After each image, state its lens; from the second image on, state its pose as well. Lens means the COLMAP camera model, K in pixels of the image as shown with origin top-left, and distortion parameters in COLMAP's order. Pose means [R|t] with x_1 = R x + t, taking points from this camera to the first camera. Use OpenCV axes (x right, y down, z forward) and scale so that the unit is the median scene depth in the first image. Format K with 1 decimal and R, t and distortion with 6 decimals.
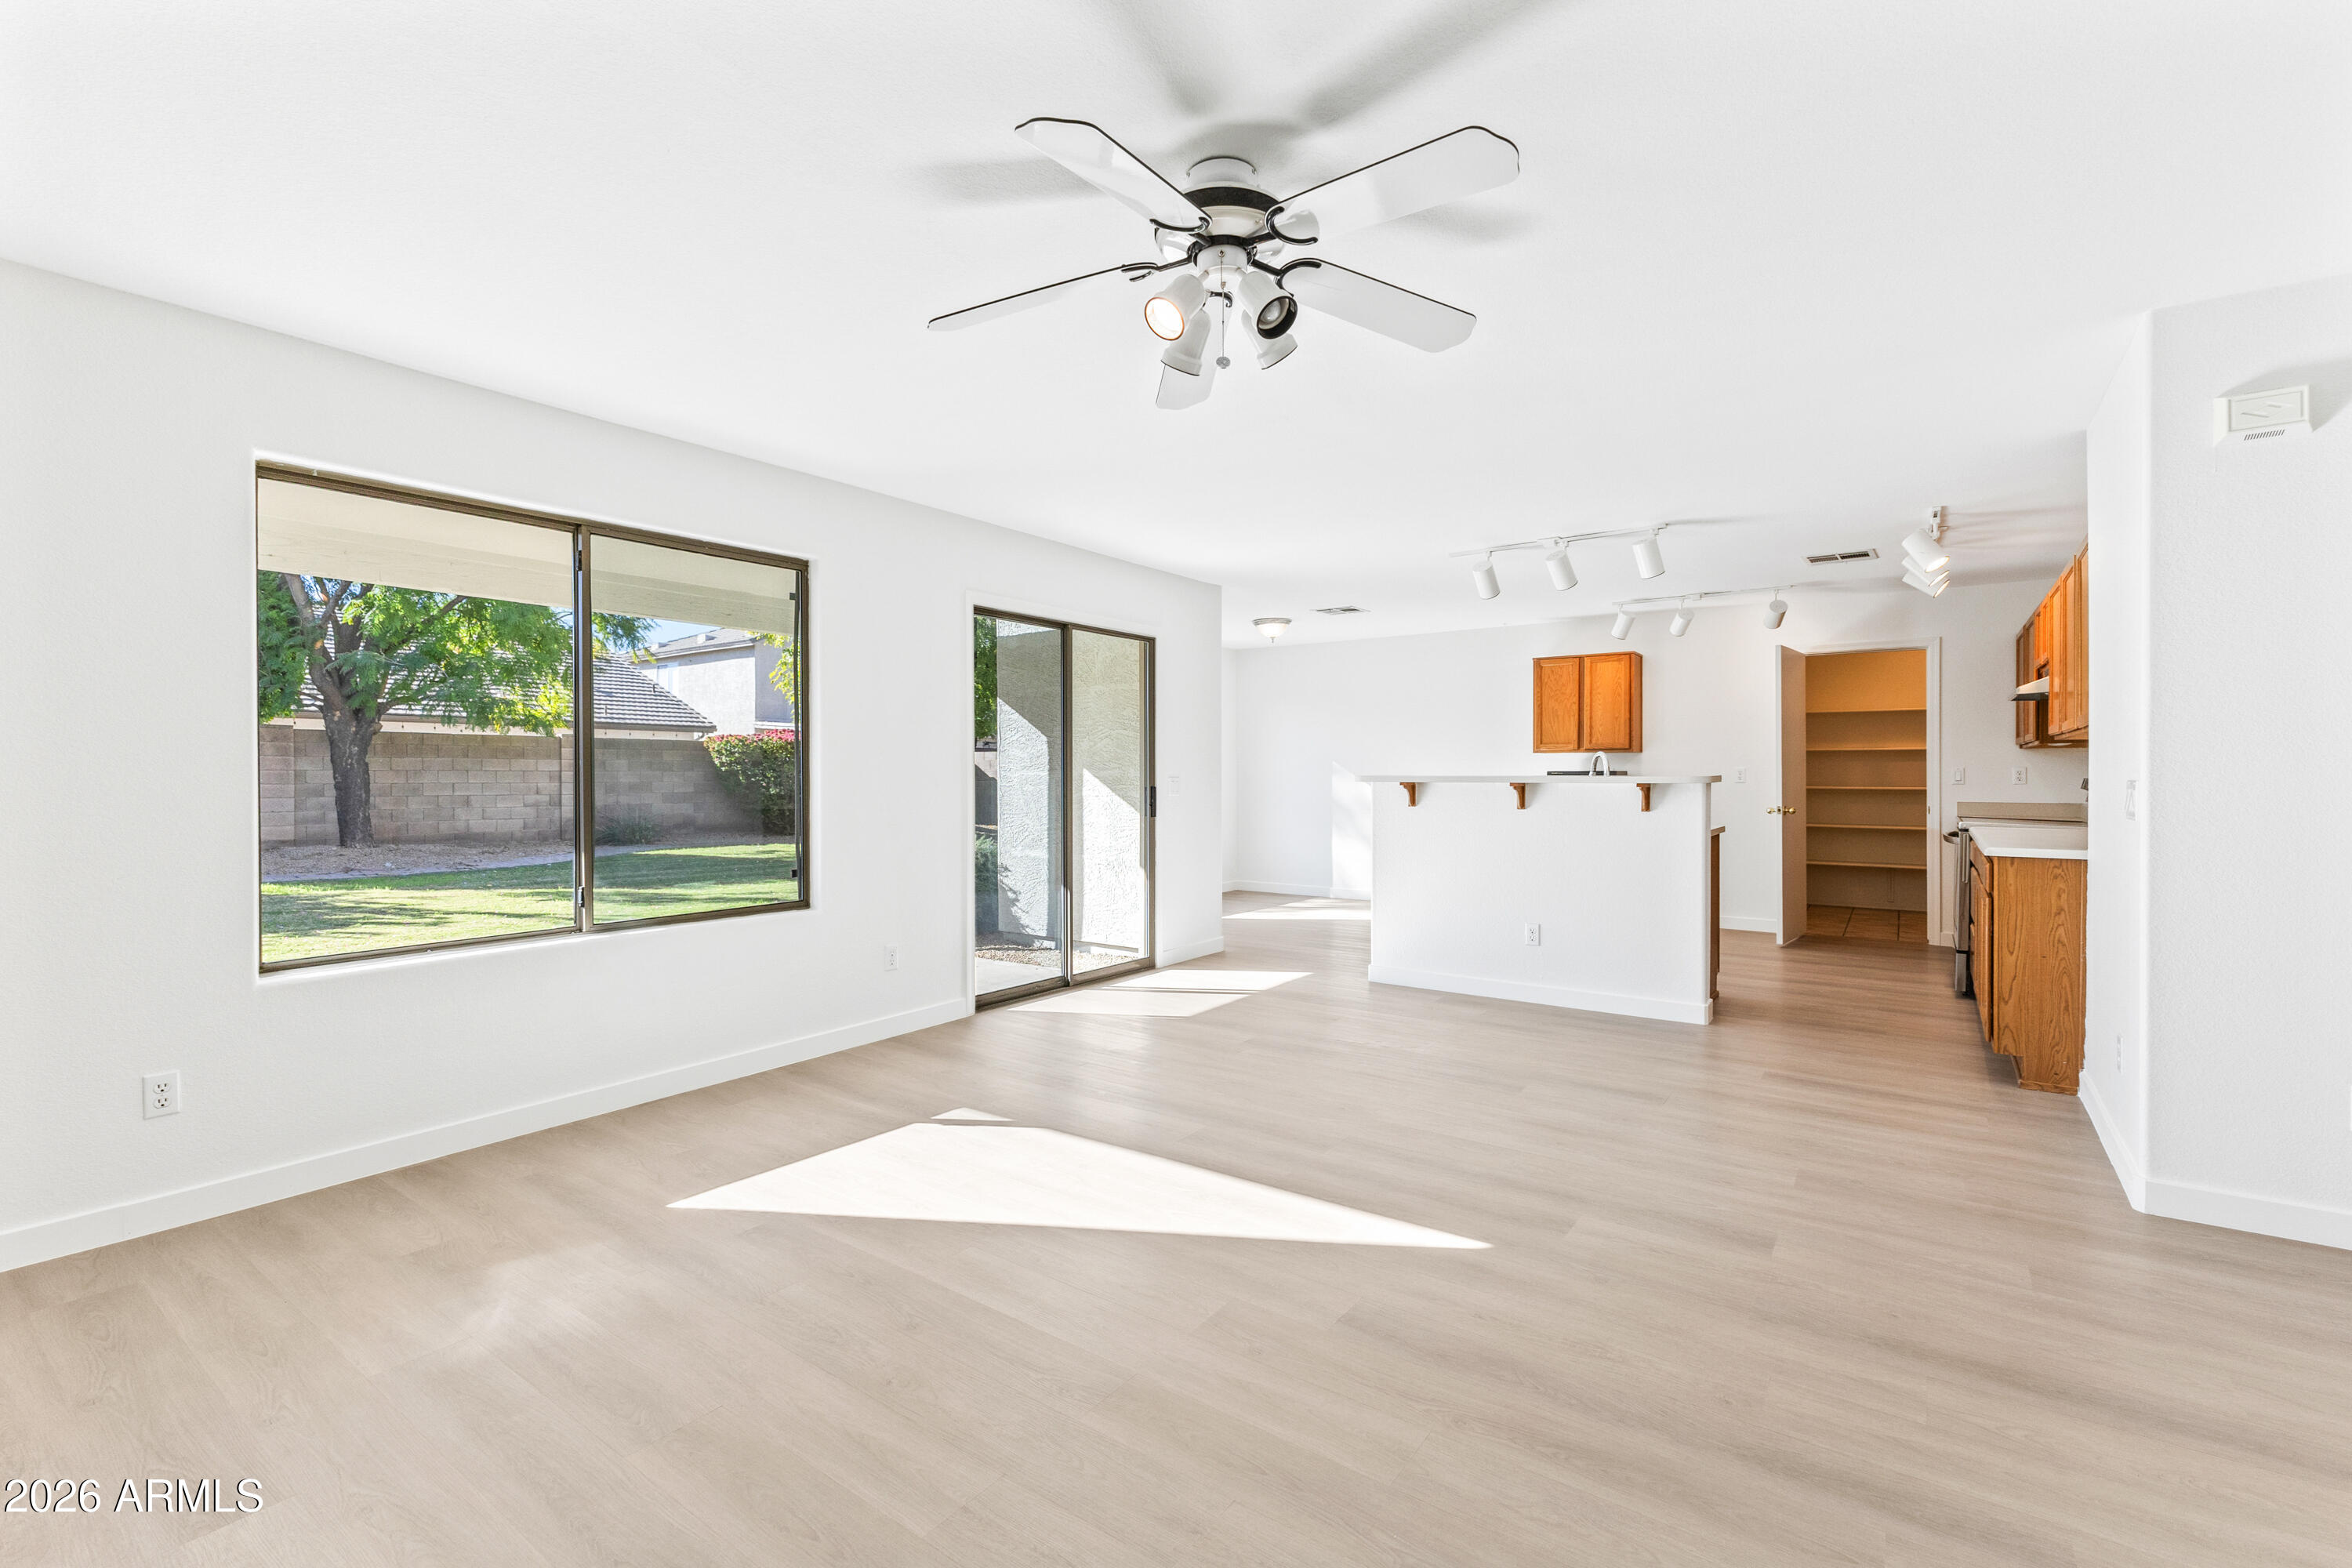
lens RADIAL K [[1032.4, 0, 1176.7], [0, 1032.4, 781.0], [0, 0, 1]] dist [0.009410, 0.000163]
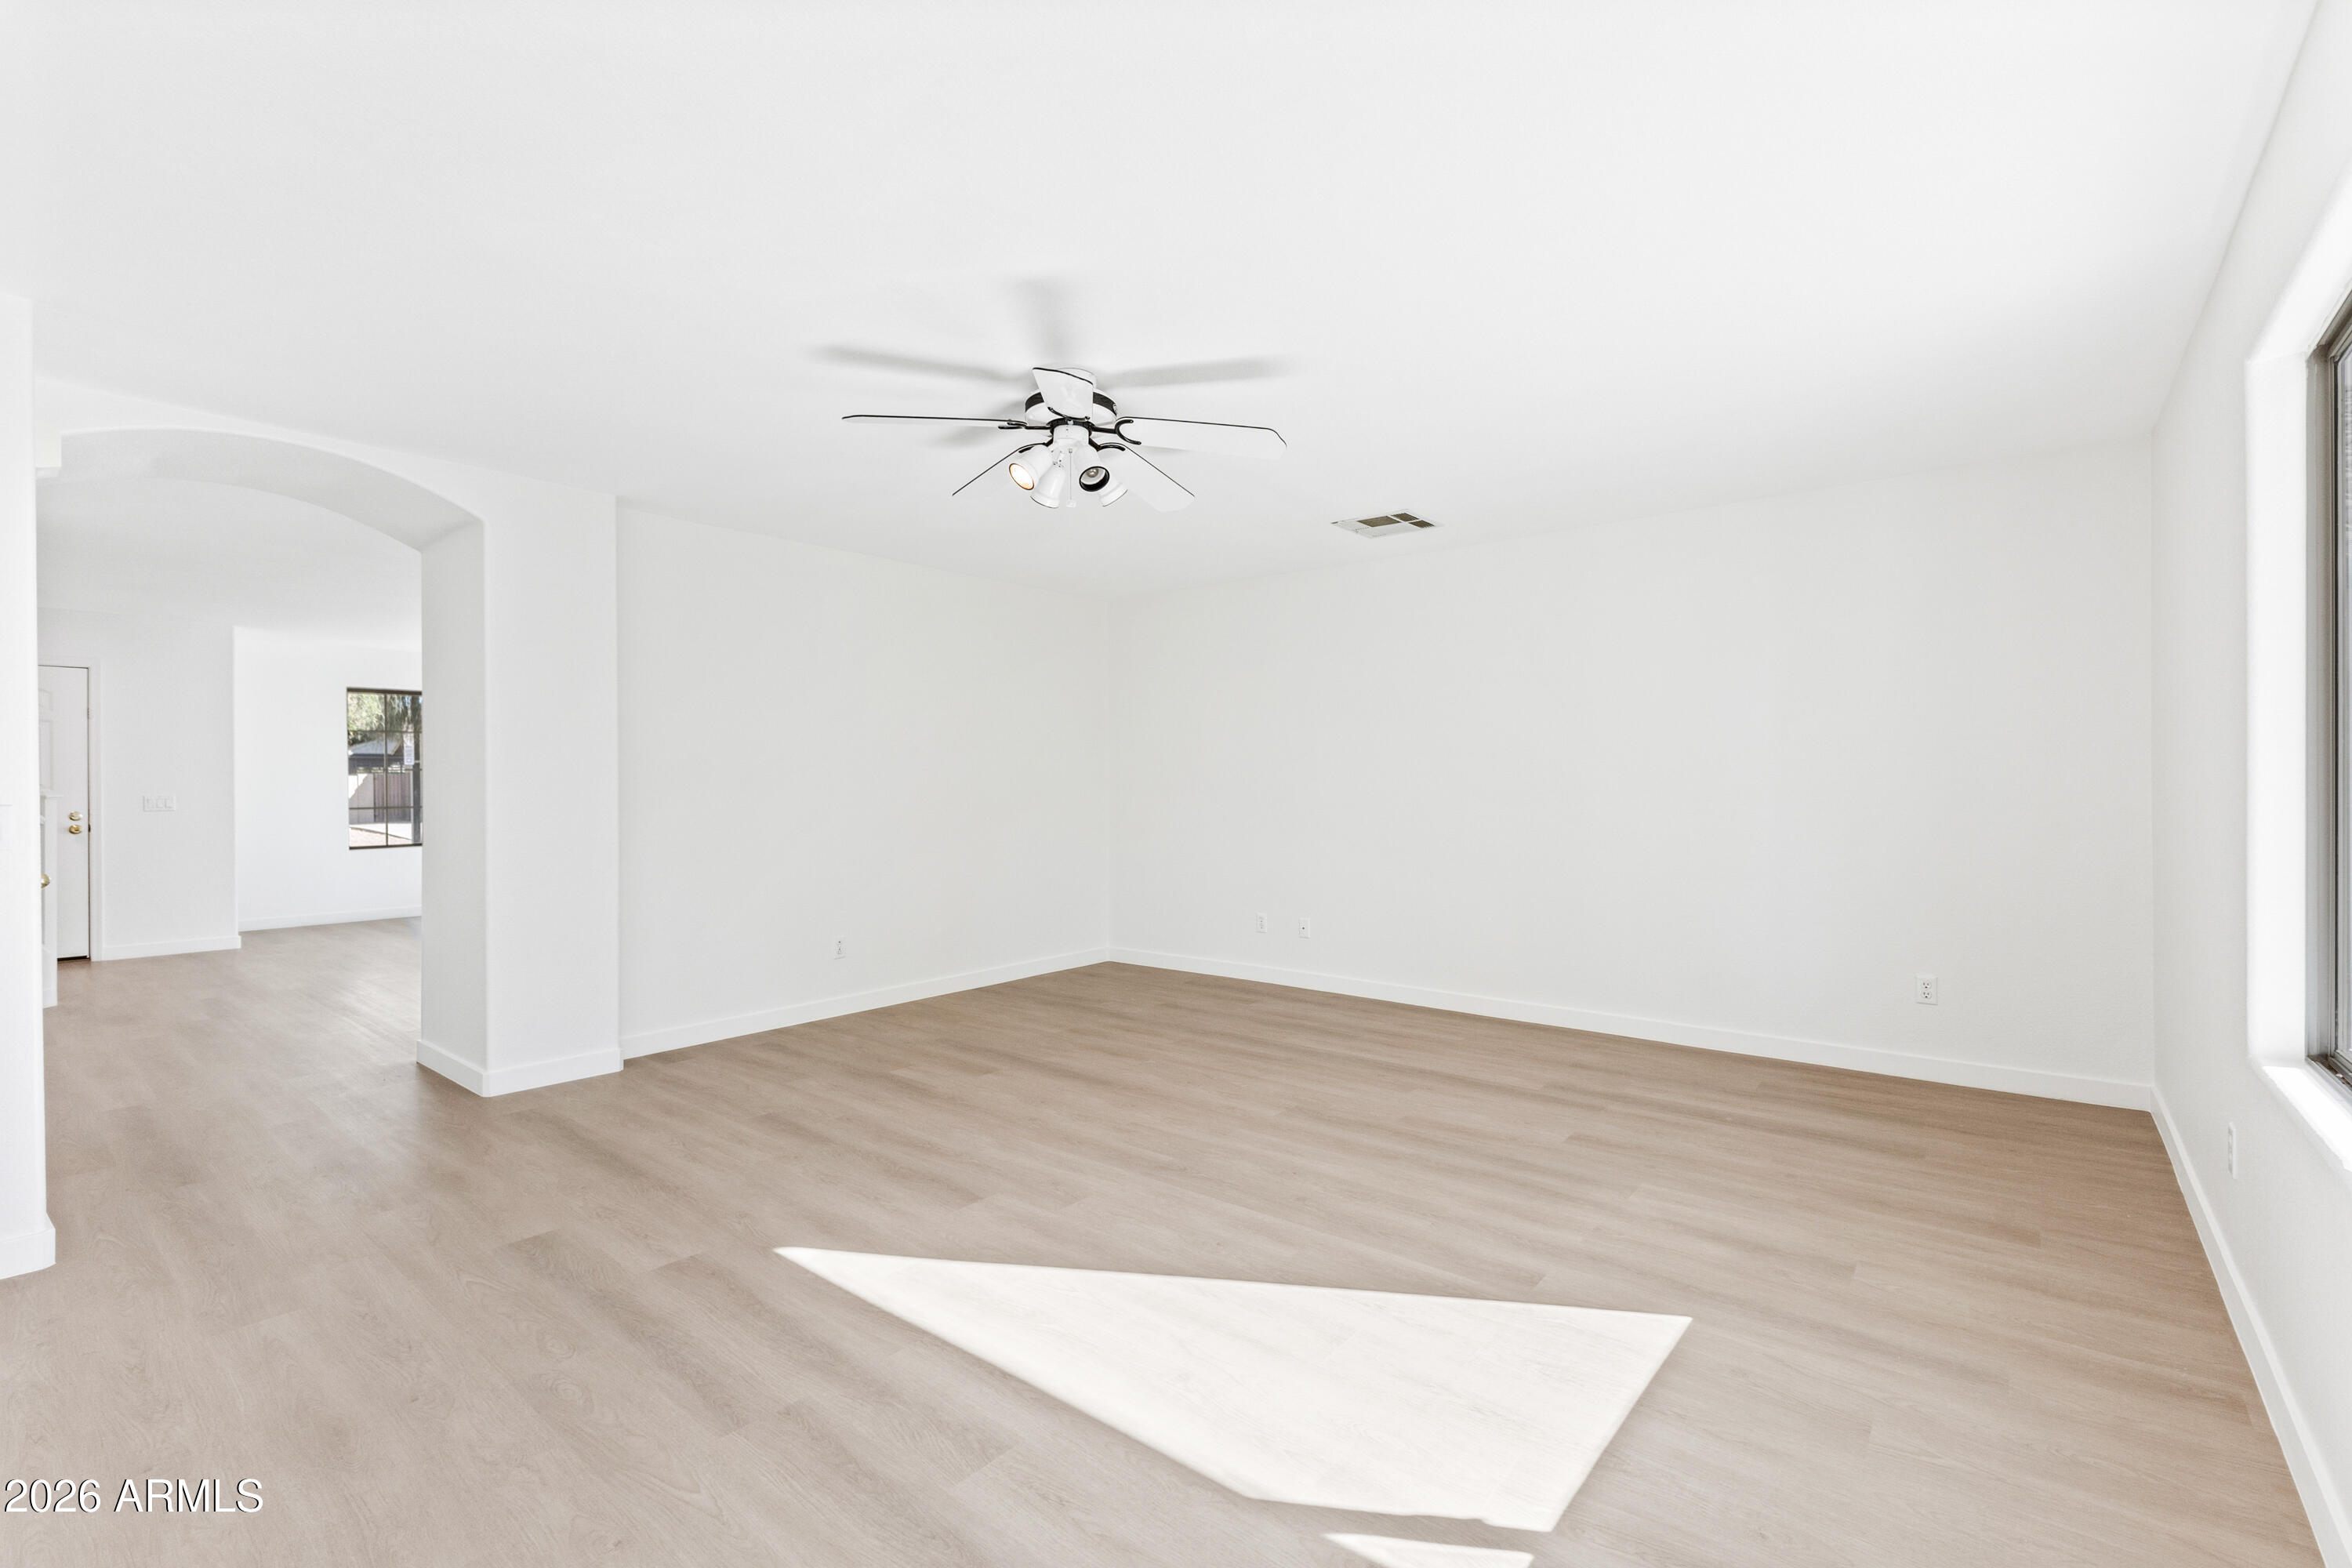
lens RADIAL K [[1032.4, 0, 1176.7], [0, 1032.4, 782.0], [0, 0, 1]] dist [0.009410, 0.000163]
pose [[-0.997962, 0.008245, 0.063274, -0.176830], [0.008885, 0.999912, 0.009847, -0.026360], [-0.063187, 0.010389, -0.997948, 2.233010]]
